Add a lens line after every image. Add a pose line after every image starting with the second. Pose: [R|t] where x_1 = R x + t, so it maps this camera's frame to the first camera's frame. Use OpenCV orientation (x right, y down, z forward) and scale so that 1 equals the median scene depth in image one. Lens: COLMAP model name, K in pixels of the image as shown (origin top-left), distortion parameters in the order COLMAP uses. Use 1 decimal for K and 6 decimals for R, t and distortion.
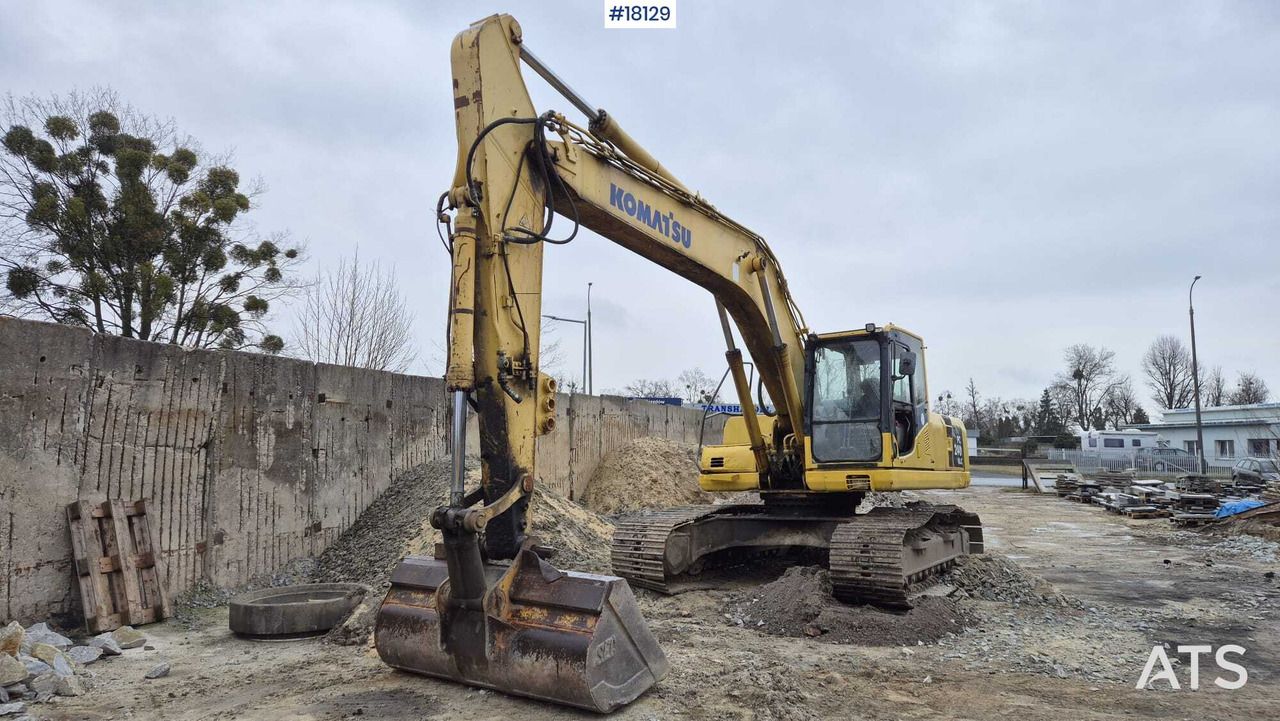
lens RADIAL K [[855.7, 0, 635.6], [0, 855.7, 358.1], [0, 0, 1]] dist [0.084189, -0.068287]
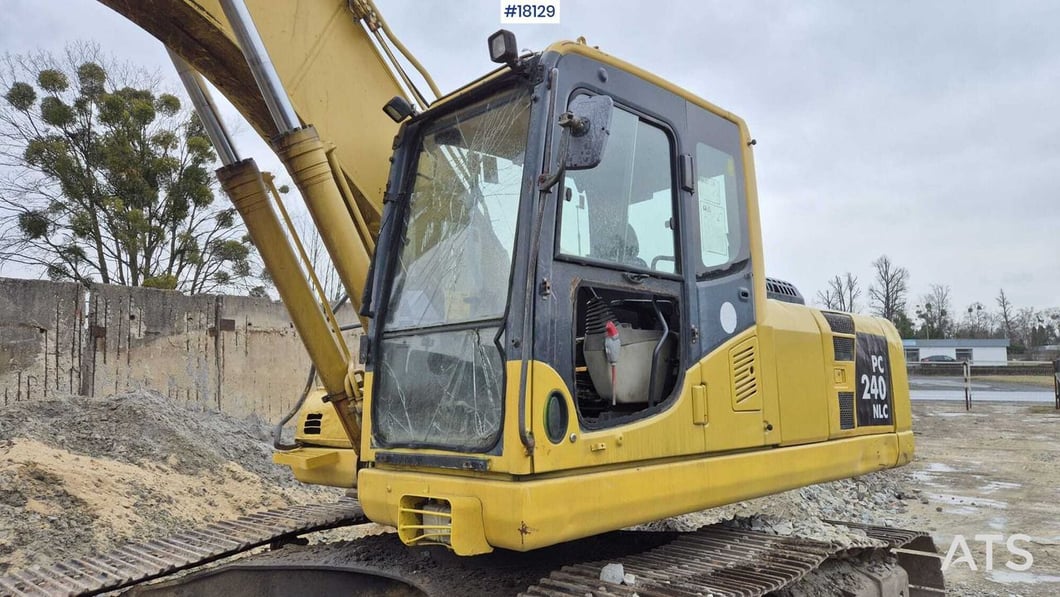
lens RADIAL K [[708.6, 0, 535.1], [0, 708.6, 295.8], [0, 0, 1]] dist [0.084189, -0.068287]
pose [[0.978611, -0.033757, -0.202932, 0.337391], [0.036251, 0.999306, 0.008583, 0.059283], [0.202501, -0.015756, 0.979155, 0.726706]]
